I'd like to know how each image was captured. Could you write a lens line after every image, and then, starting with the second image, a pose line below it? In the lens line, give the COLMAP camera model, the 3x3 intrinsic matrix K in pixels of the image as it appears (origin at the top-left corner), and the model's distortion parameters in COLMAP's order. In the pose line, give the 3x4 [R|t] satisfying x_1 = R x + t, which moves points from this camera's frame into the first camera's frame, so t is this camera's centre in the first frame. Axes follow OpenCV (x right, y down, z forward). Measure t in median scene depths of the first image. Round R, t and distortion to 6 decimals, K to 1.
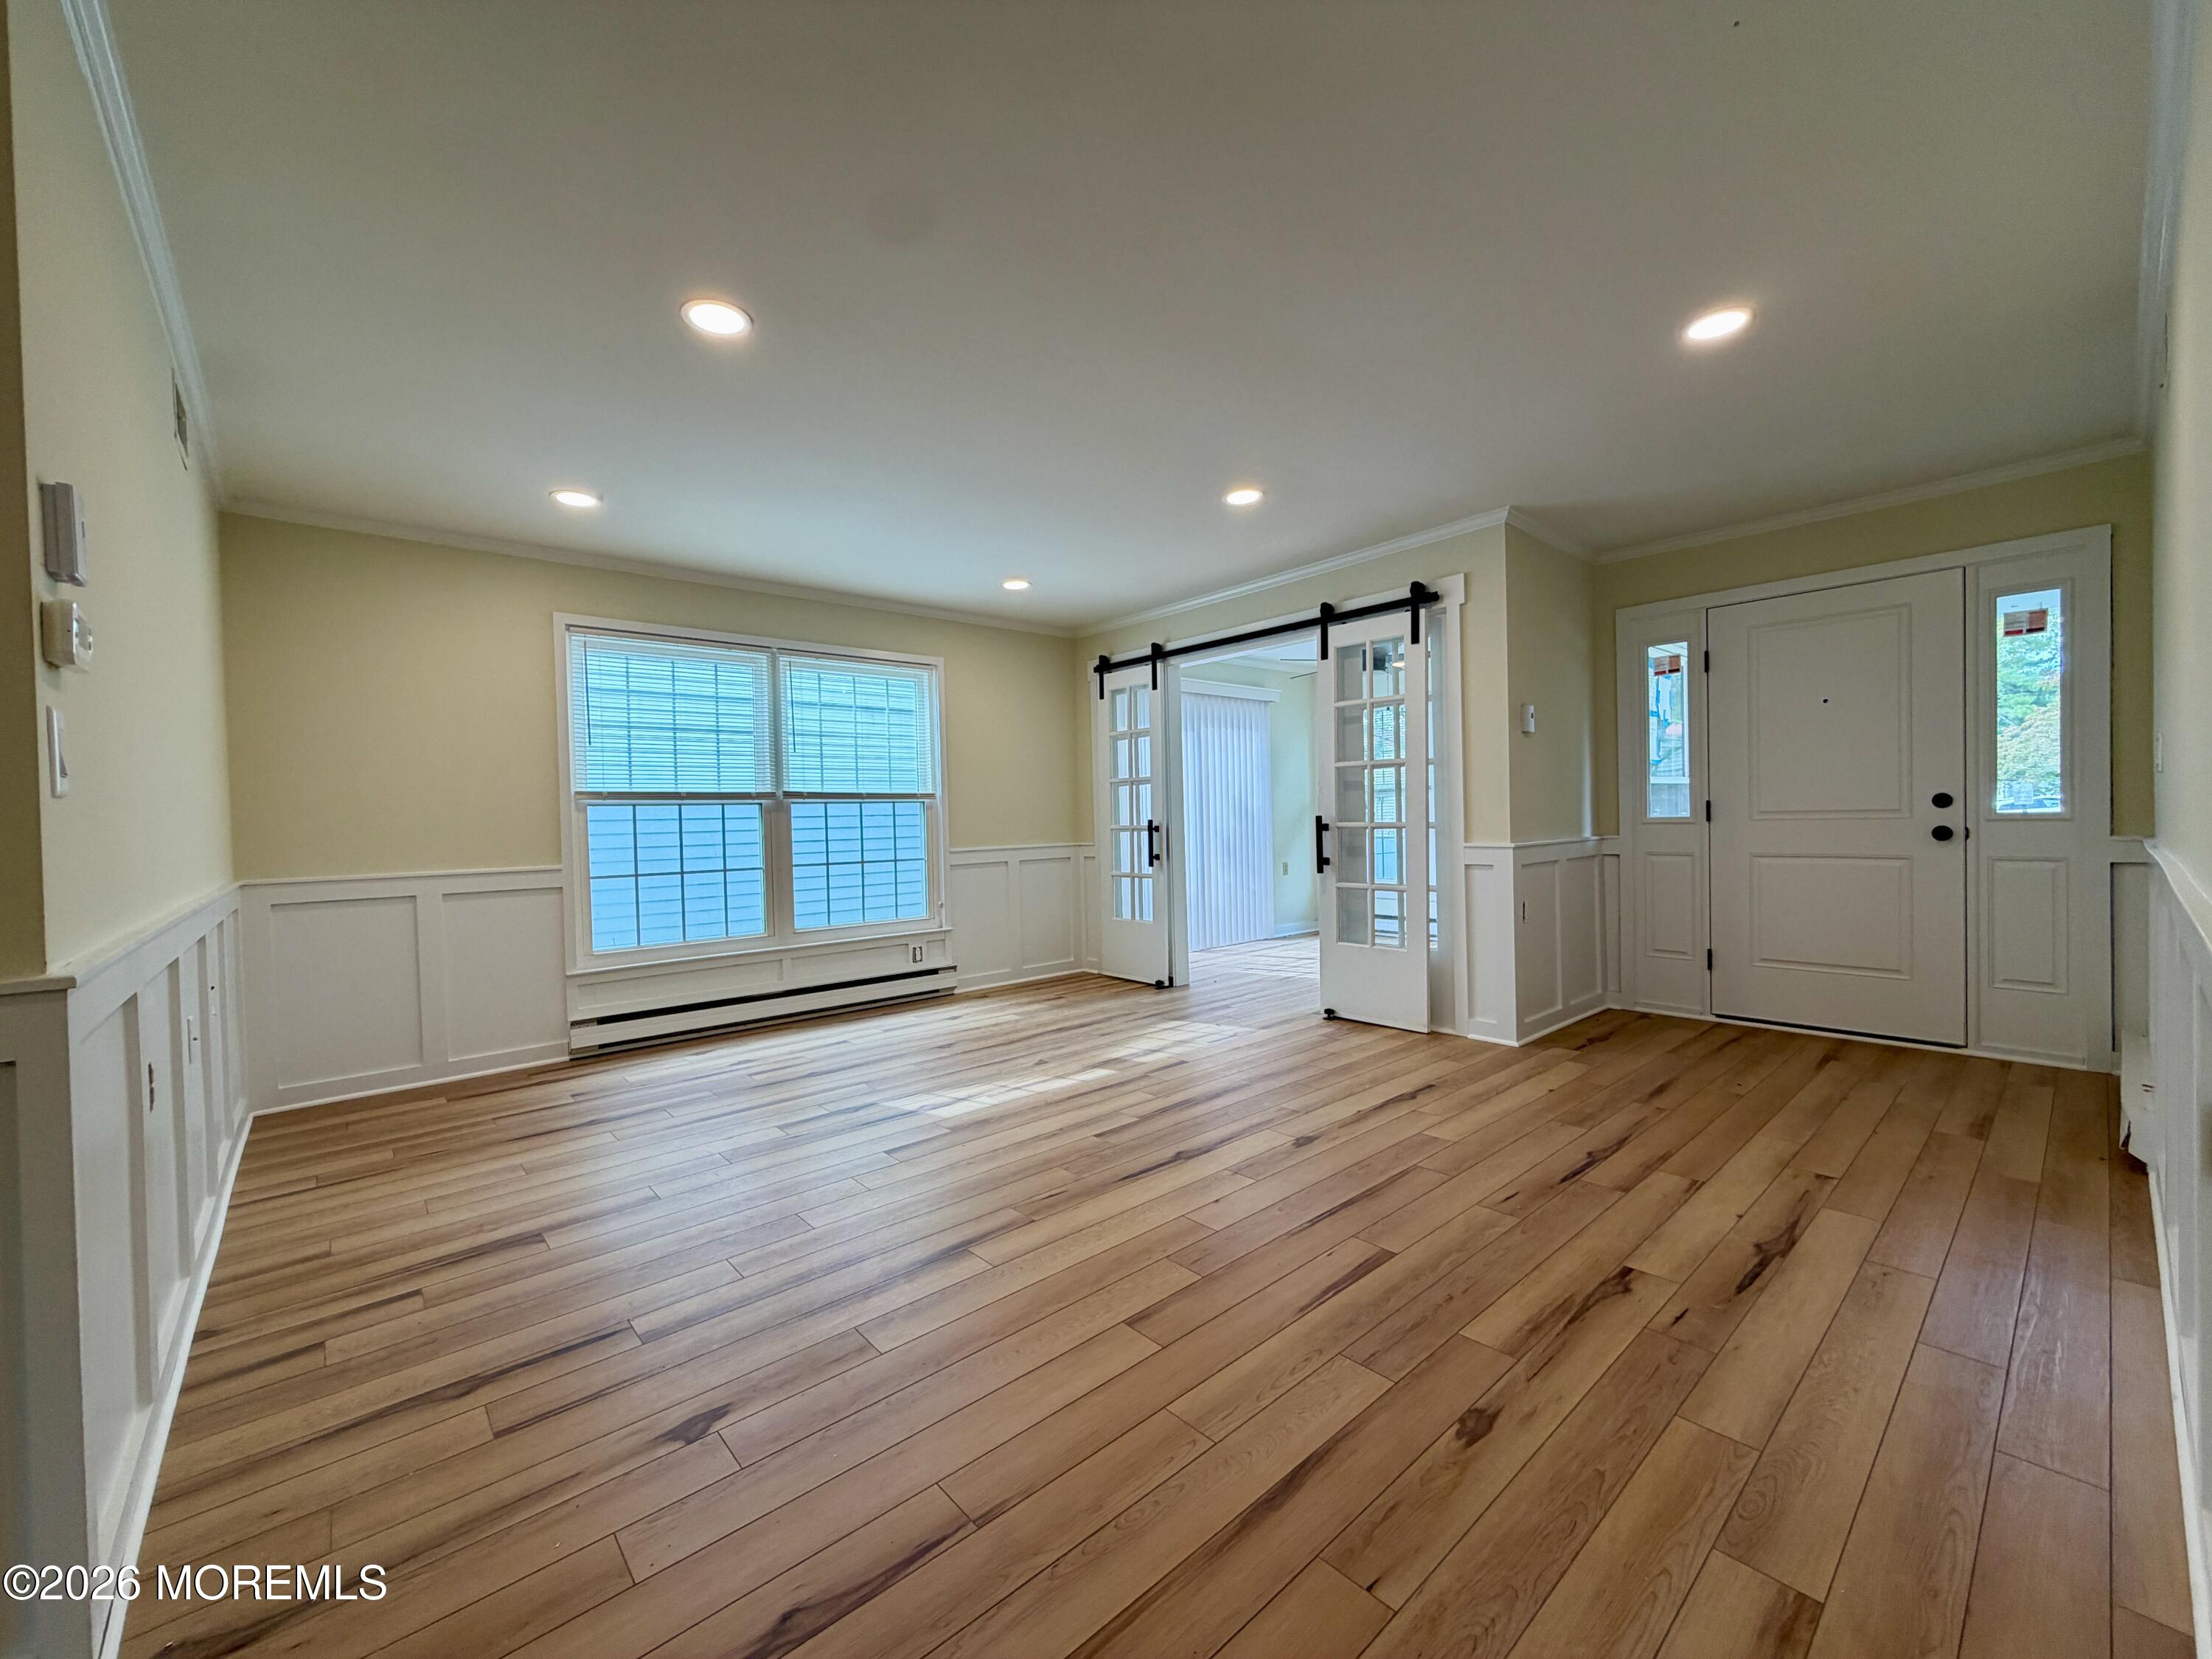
lens RADIAL K [[881.0, 0, 1095.0], [0, 881.0, 834.6], [0, 0, 1]] dist [0.001309, 0.000426]
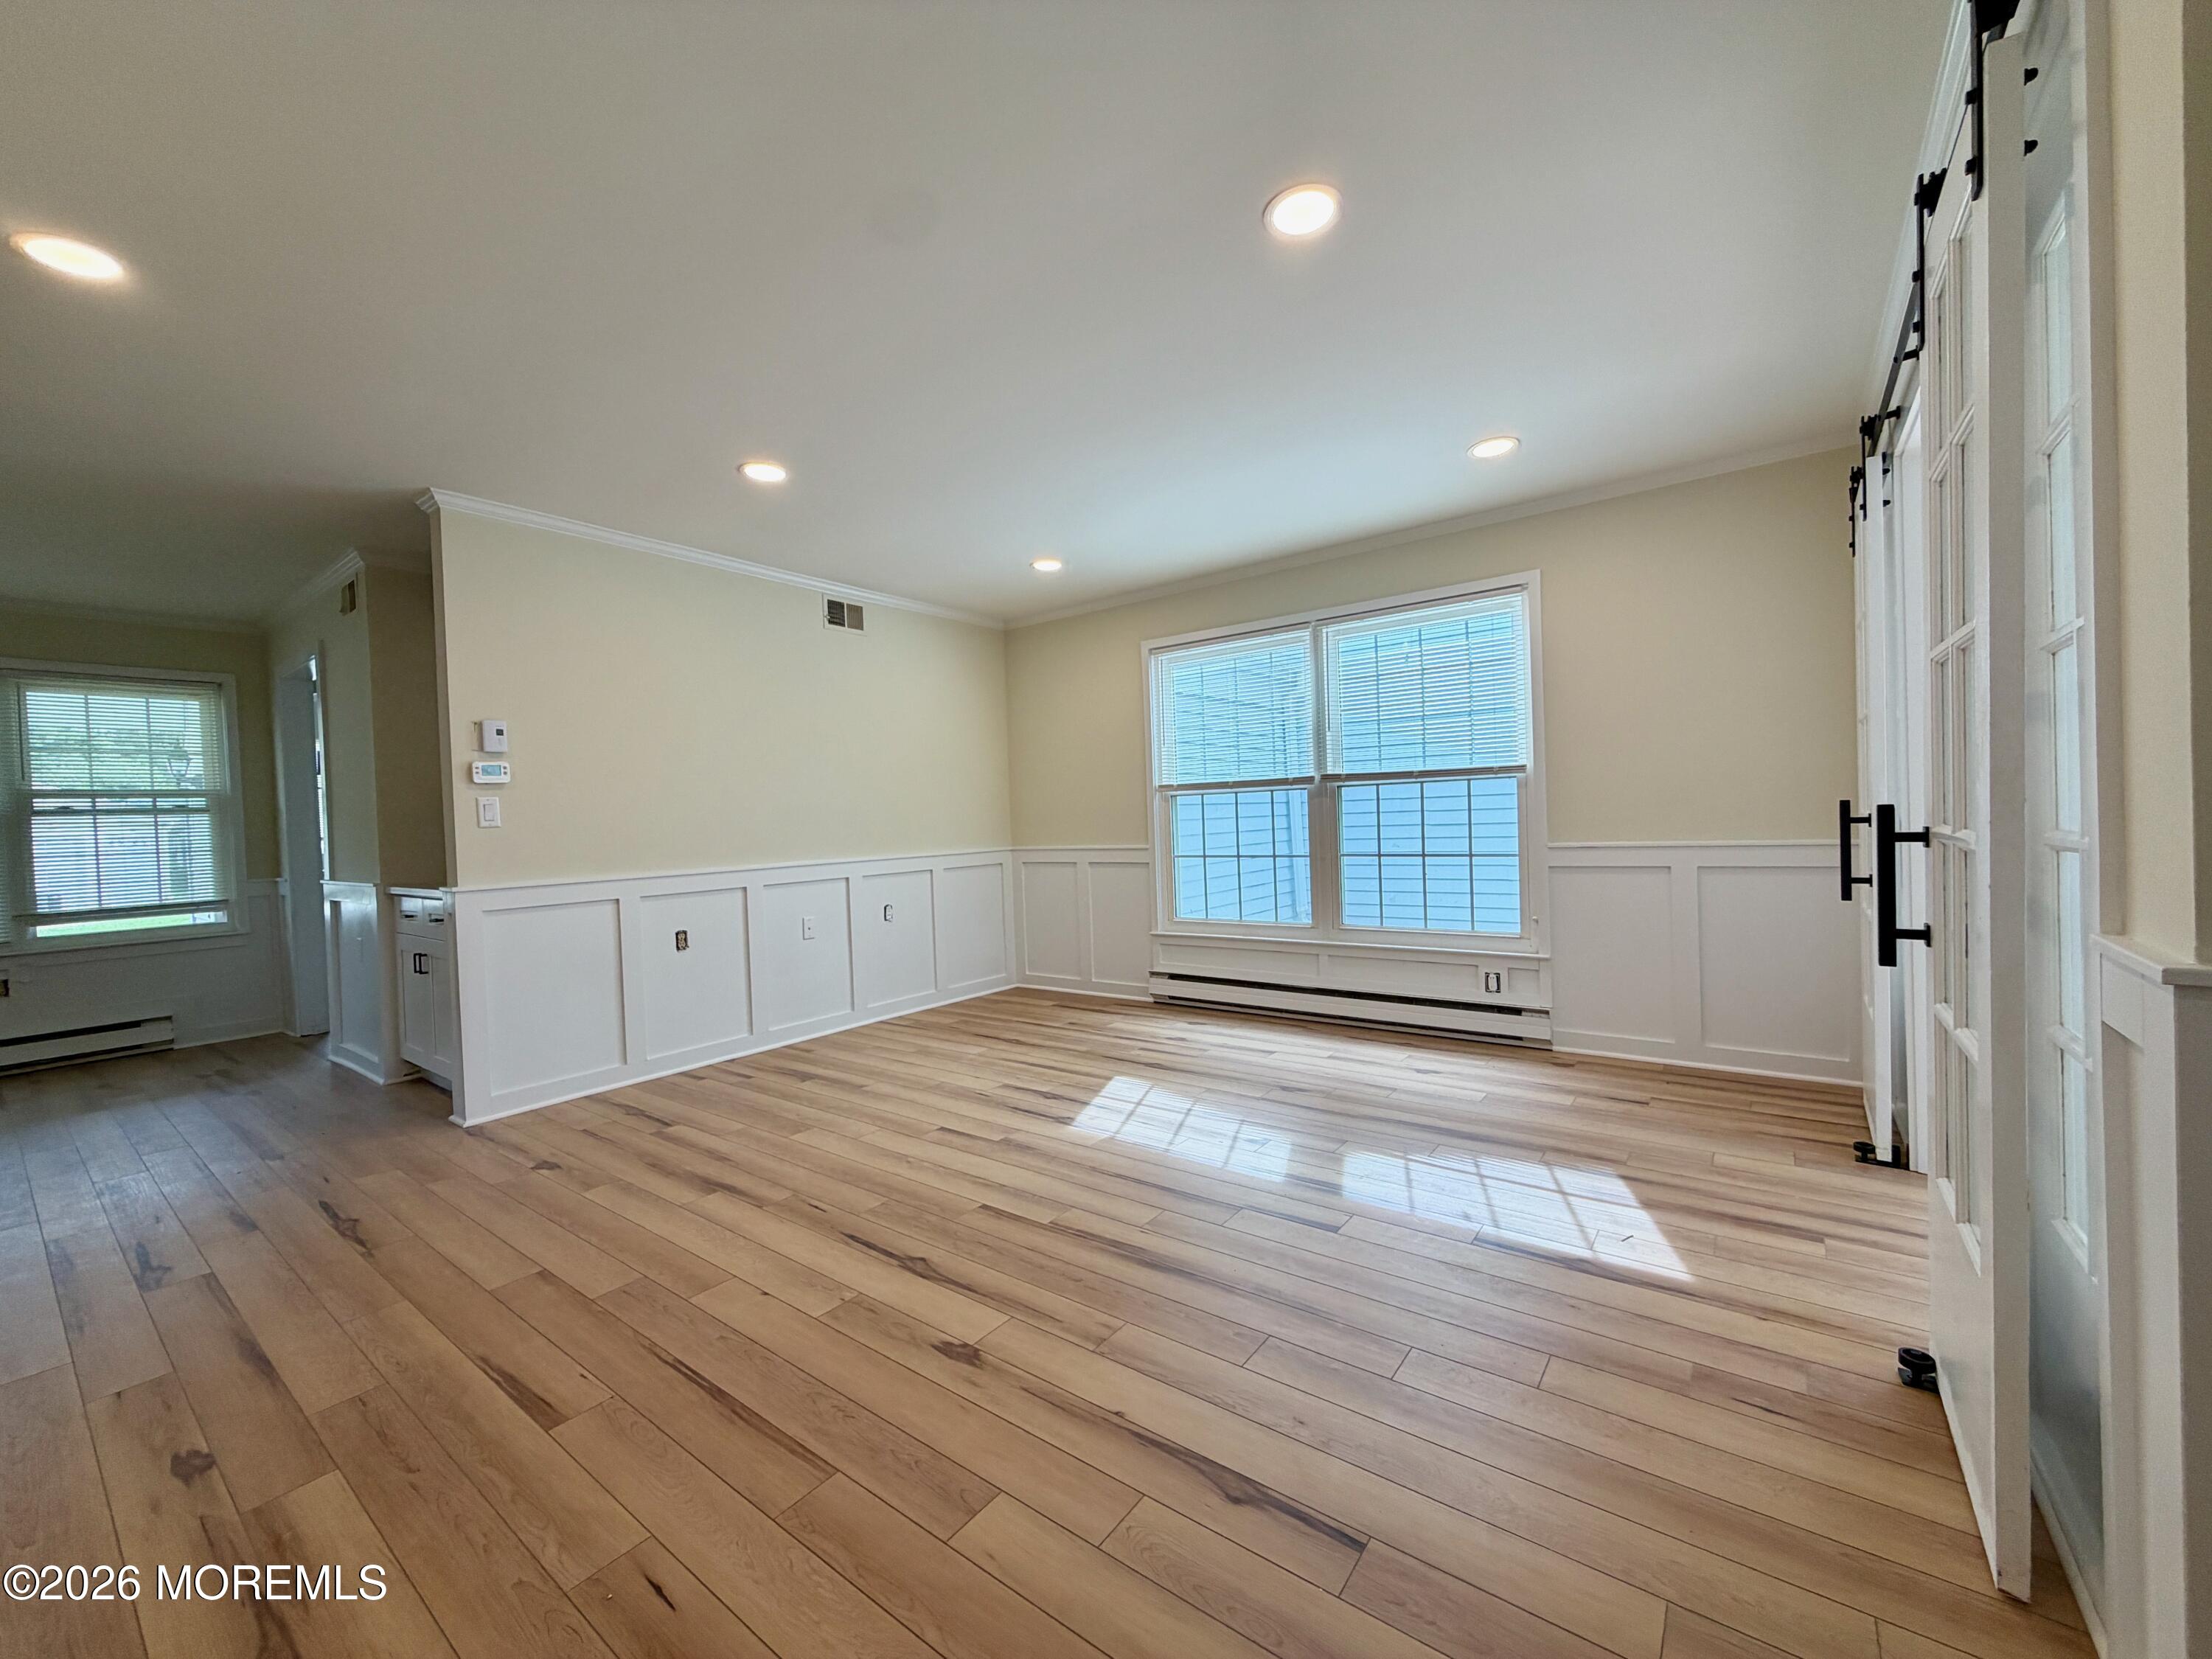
lens RADIAL K [[881.0, 0, 1095.0], [0, 881.0, 834.6], [0, 0, 1]] dist [0.001309, 0.000426]
pose [[0.197533, 0.036431, -0.979619, 0.599194], [0.013456, 0.999114, 0.039869, -0.030854], [0.980204, -0.021057, 0.196867, 0.683383]]
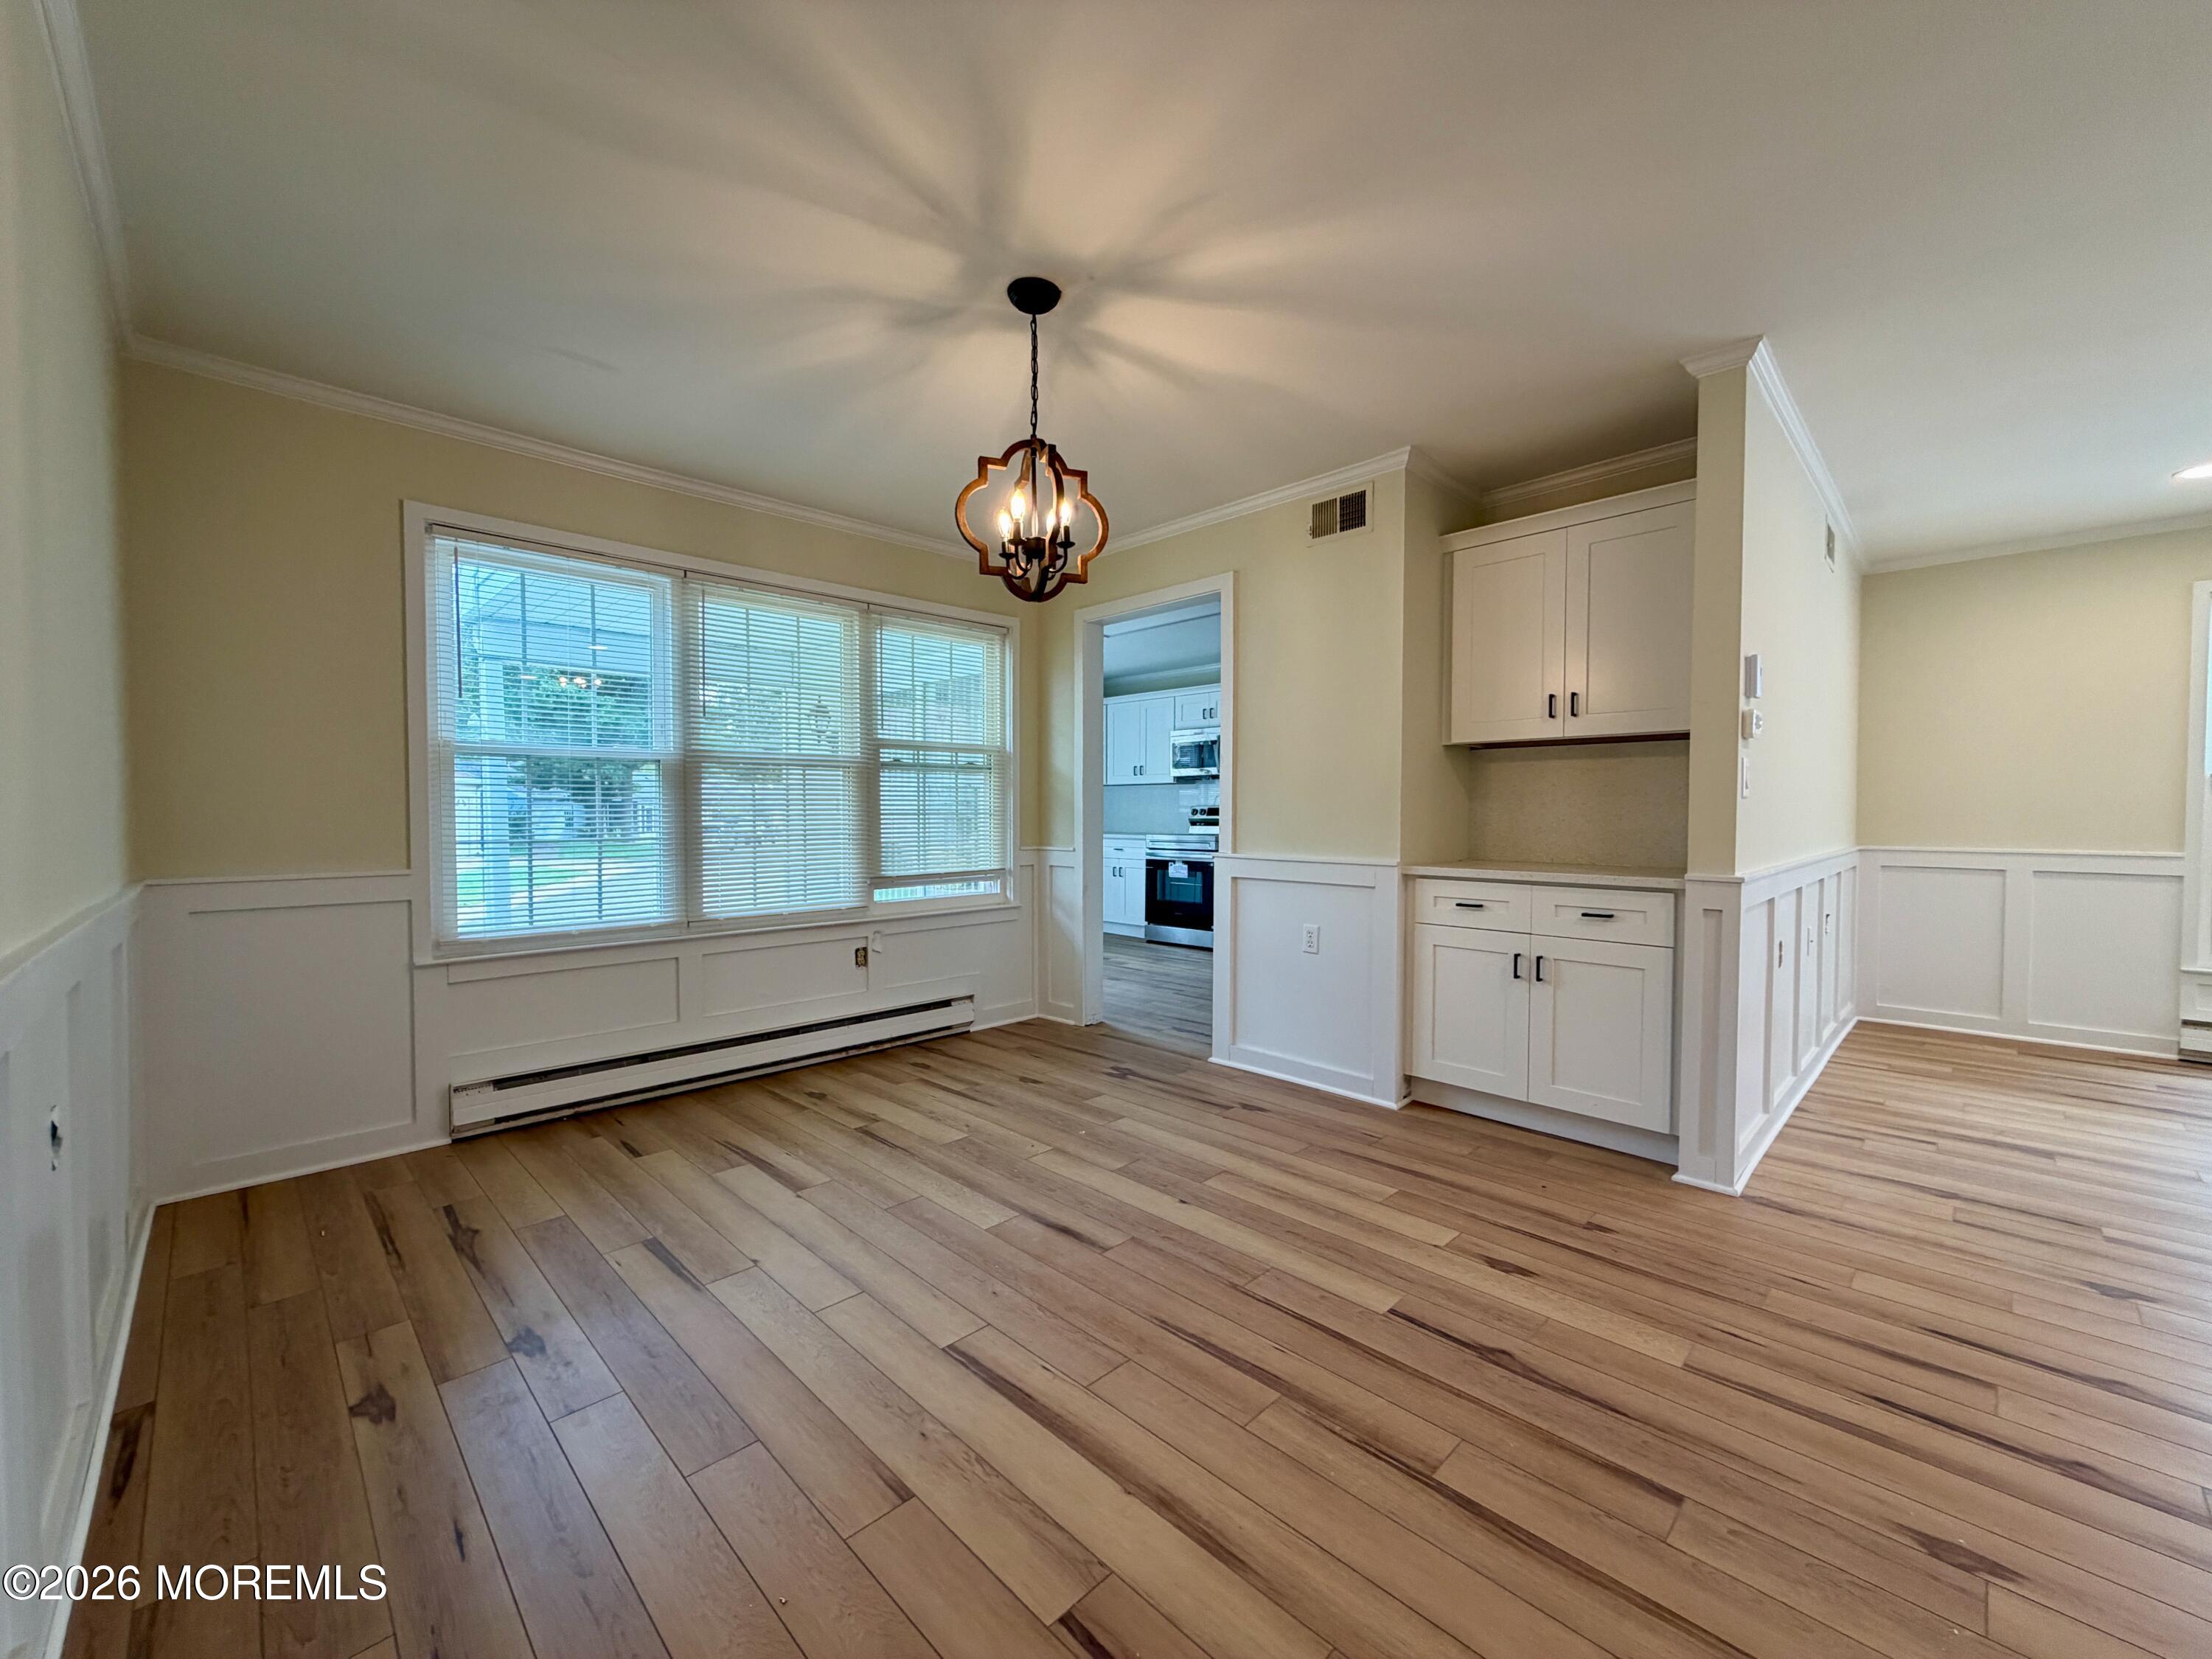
lens RADIAL K [[884.1, 0, 1092.7], [0, 884.1, 835.2], [0, 0, 1]] dist [-0.000143, -0.000041]
pose [[0.054295, 0.050961, -0.997224, 0.269802], [-0.020195, 0.998549, 0.049929, -0.007238], [0.998321, 0.017428, 0.055245, -0.212537]]
